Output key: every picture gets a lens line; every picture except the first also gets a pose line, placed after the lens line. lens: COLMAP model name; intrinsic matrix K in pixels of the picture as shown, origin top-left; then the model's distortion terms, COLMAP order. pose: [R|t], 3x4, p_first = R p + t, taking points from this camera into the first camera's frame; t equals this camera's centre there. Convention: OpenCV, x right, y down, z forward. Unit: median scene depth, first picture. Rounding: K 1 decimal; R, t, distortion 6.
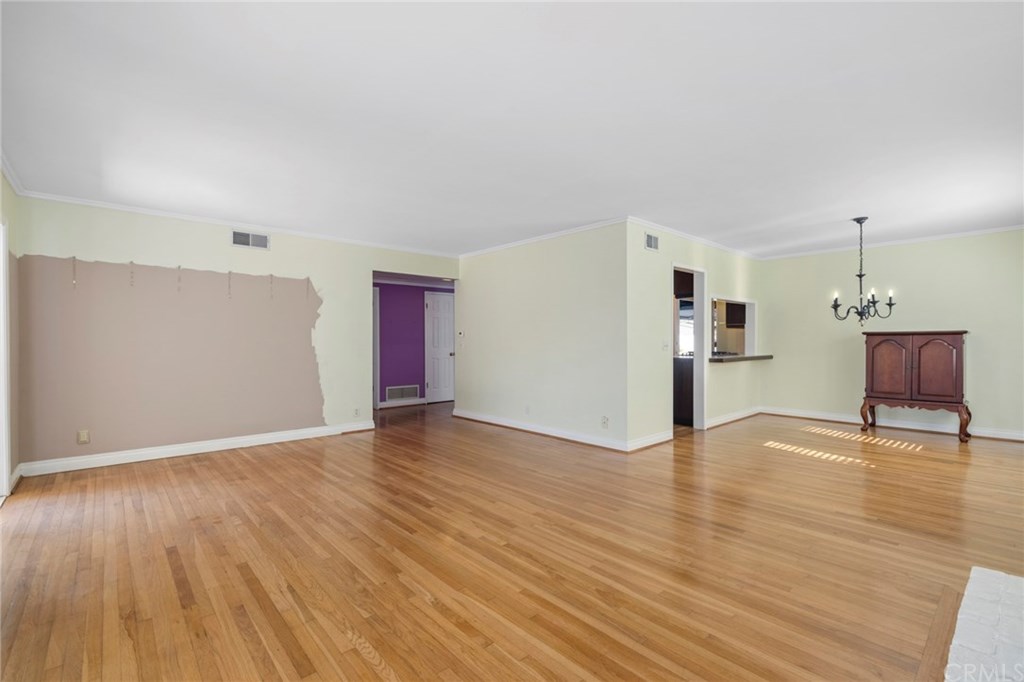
lens RADIAL K [[457.3, 0, 500.6], [0, 457.3, 339.5], [0, 0, 1]] dist [-0.009360, -0.000450]
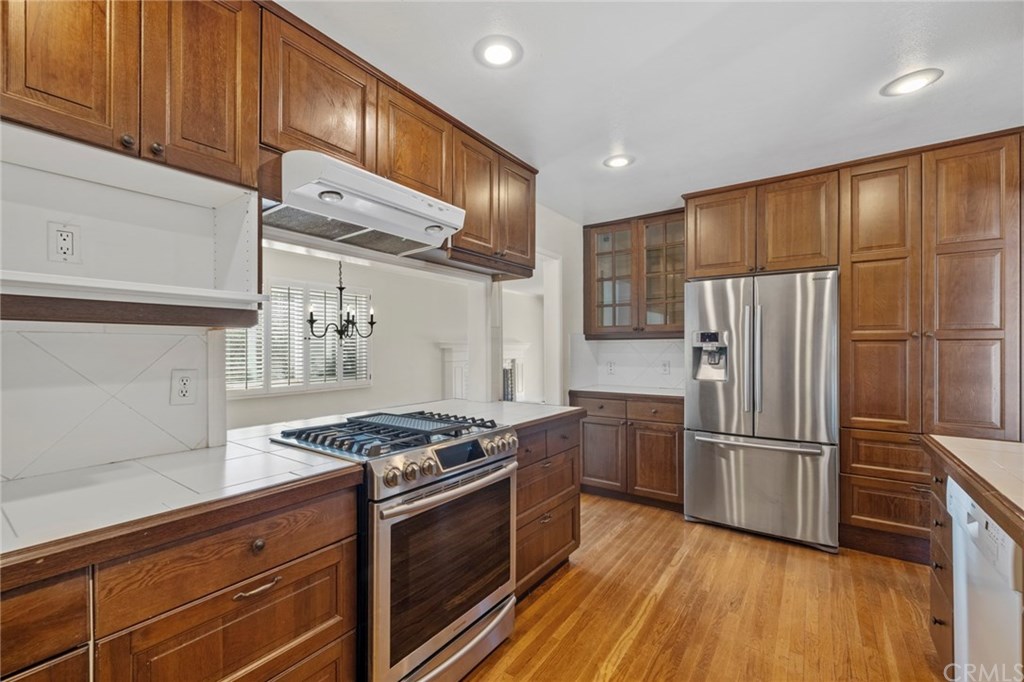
lens RADIAL K [[432.5, 0, 510.5], [0, 432.5, 346.8], [0, 0, 1]] dist [-0.001296, -0.000046]
pose [[-0.973323, 0.010757, -0.229188, 0.732841], [0.012258, 0.999912, -0.005127, -0.021617], [0.229113, -0.007799, -0.973369, 2.077124]]
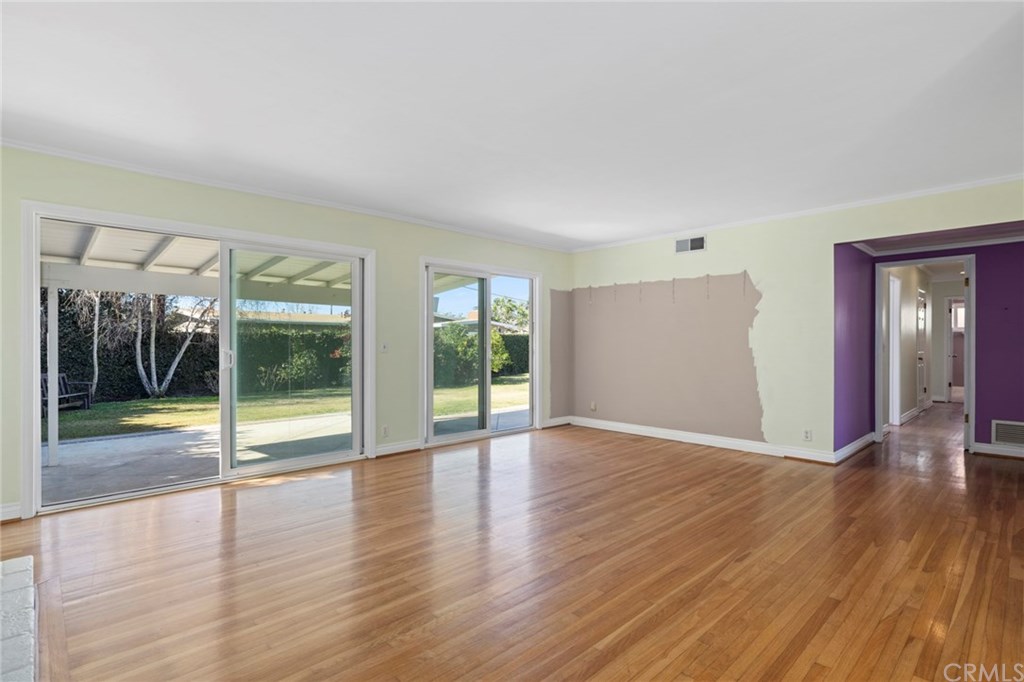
lens RADIAL K [[494.2, 0, 509.4], [0, 494.2, 346.0], [0, 0, 1]] dist [-0.008234, -0.000908]
pose [[0.043434, 0.010921, -0.998997, 0.664066], [0.003066, 0.999934, 0.011065, -0.001234], [0.999052, -0.003544, 0.043398, 0.635923]]
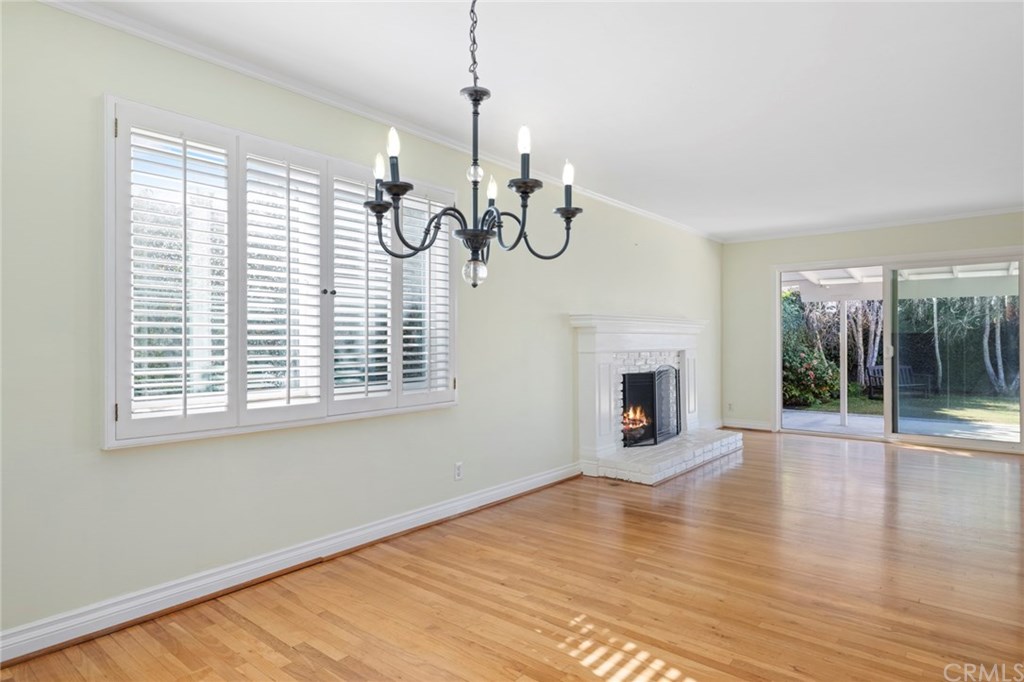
lens RADIAL K [[587.4, 0, 518.8], [0, 587.4, 336.6], [0, 0, 1]] dist [-0.004755, -0.000998]
pose [[-0.985049, 0.008207, -0.172080, 0.910883], [0.010584, 0.999861, -0.012901, 0.006285], [0.171950, -0.014529, -0.984999, 1.476095]]
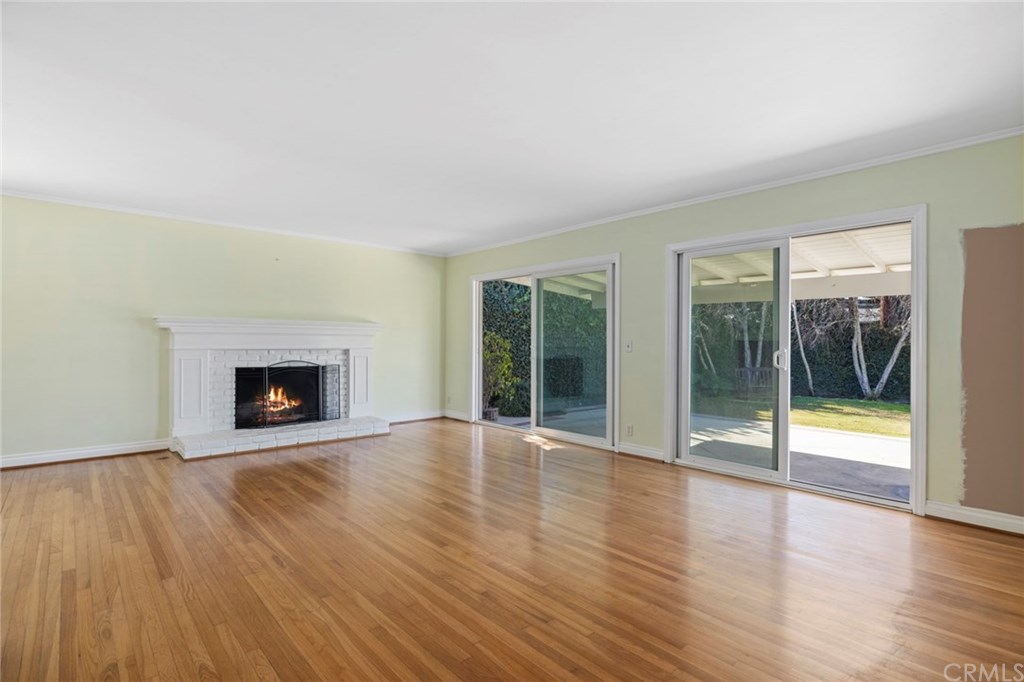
lens RADIAL K [[494.2, 0, 507.0], [0, 494.2, 341.7], [0, 0, 1]] dist [-0.008234, -0.000908]
pose [[-0.999808, -0.003664, -0.019231, -0.201543], [-0.003602, 0.999988, -0.003276, 0.007460], [0.019243, -0.003206, -0.999810, 1.555860]]
